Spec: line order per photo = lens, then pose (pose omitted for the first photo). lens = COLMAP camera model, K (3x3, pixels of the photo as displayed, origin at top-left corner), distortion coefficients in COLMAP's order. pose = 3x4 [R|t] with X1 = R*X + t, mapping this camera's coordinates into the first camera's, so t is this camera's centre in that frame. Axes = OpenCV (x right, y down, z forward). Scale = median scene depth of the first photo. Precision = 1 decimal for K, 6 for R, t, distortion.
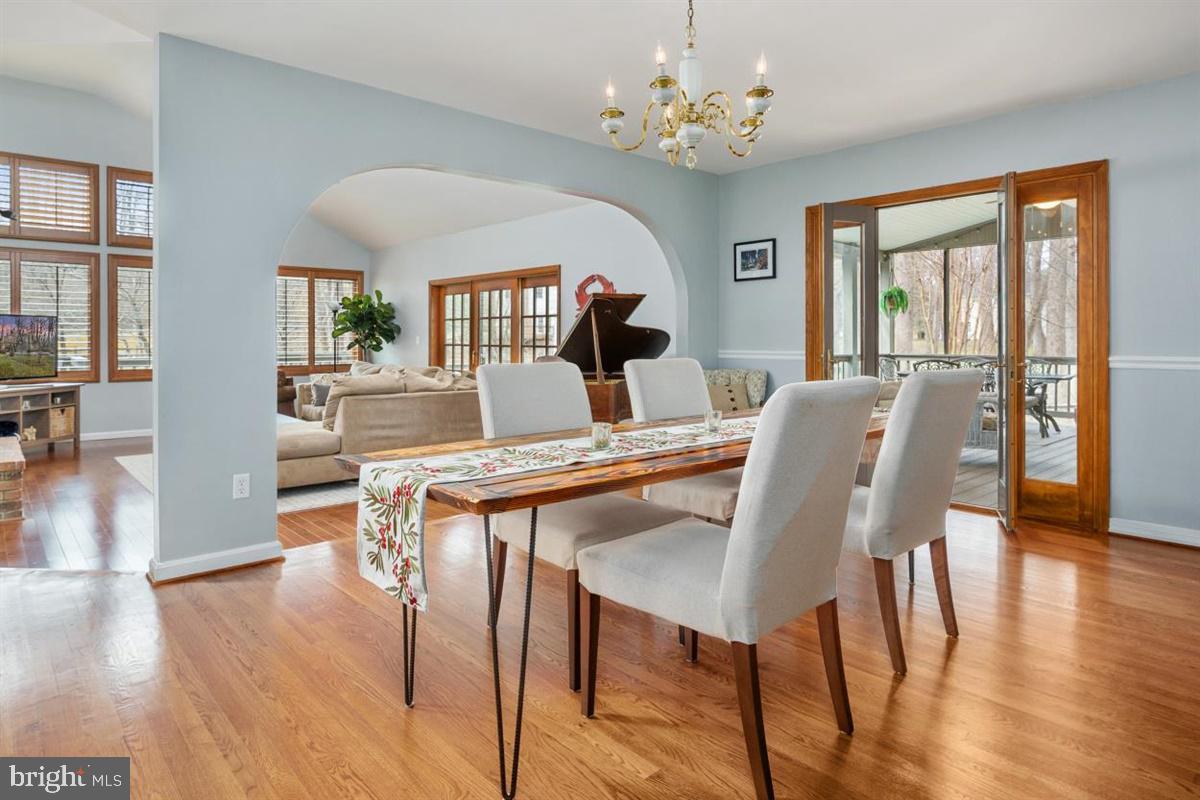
lens RADIAL K [[588.8, 0, 600.6], [0, 588.8, 344.9], [0, 0, 1]] dist [-0.001001, -0.001063]
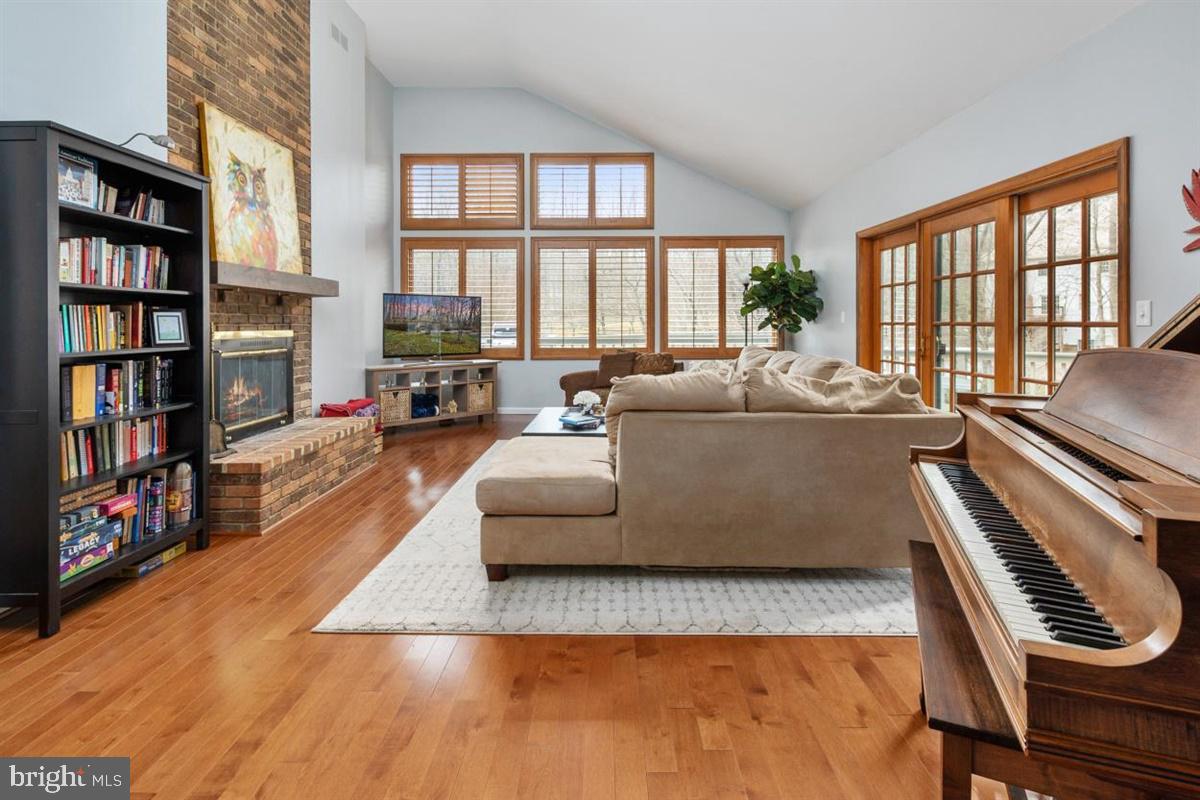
lens RADIAL K [[563.5, 0, 599.4], [0, 563.5, 329.5], [0, 0, 1]] dist [0.000640, -0.000088]
pose [[0.717103, 0.003813, -0.696957, -0.051183], [-0.000266, 0.999986, 0.005197, 0.004211], [0.696967, -0.003542, 0.717094, 0.368013]]
